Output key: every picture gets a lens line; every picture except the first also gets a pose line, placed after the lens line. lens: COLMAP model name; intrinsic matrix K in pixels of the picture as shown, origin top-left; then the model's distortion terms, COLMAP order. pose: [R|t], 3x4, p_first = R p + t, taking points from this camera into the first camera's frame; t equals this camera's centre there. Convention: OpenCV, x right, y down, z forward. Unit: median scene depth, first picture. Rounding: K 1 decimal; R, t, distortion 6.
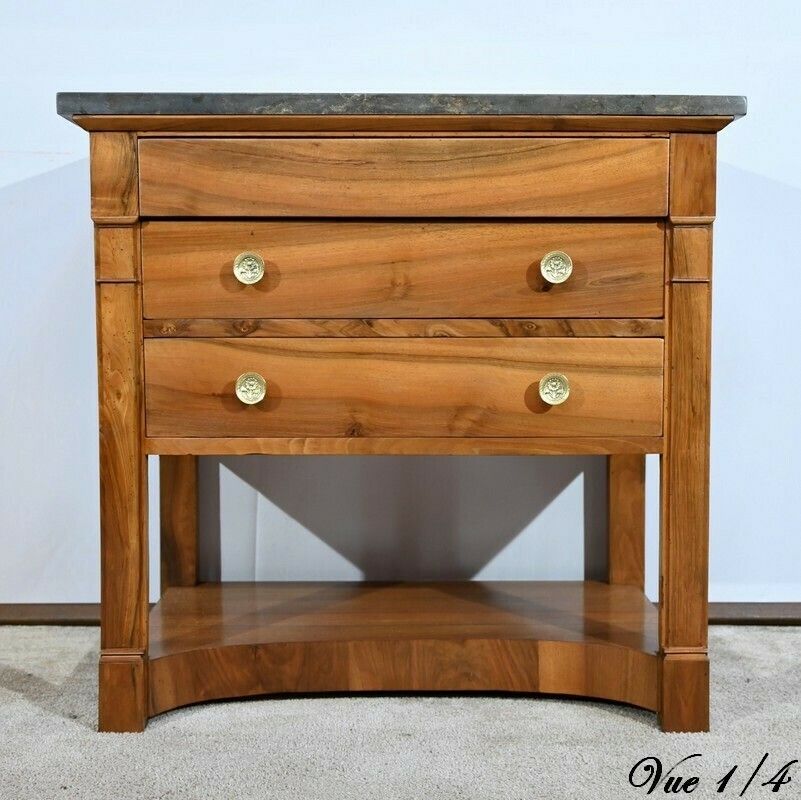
lens RADIAL K [[1287.8, 0, 400.7], [0, 1287.8, 393.7], [0, 0, 1]] dist [-0.004972, 0.000000]
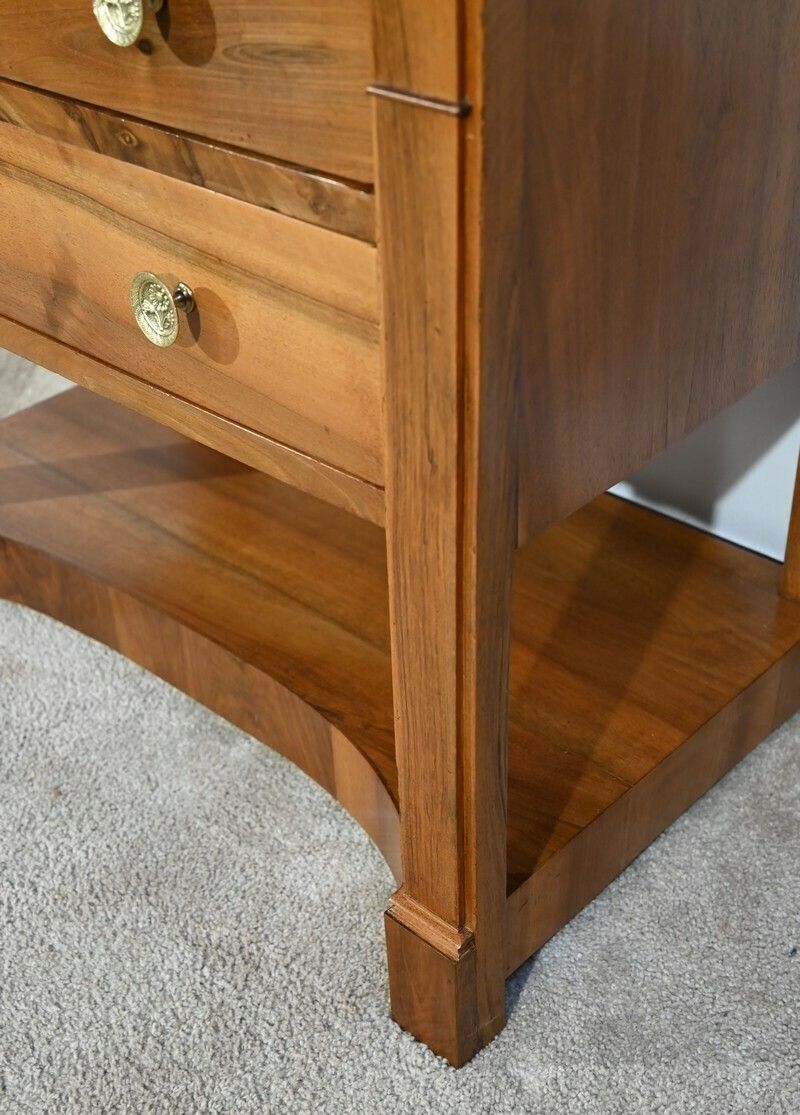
lens RADIAL K [[1482.6, 0, 407.7], [0, 1482.6, 592.7], [0, 0, 1]] dist [-0.002410, 0.000000]
pose [[0.737909, 0.373760, -0.561955, 0.474064], [-0.027572, 0.848649, 0.528238, -0.177217], [0.674336, -0.374297, 0.636531, 0.715260]]
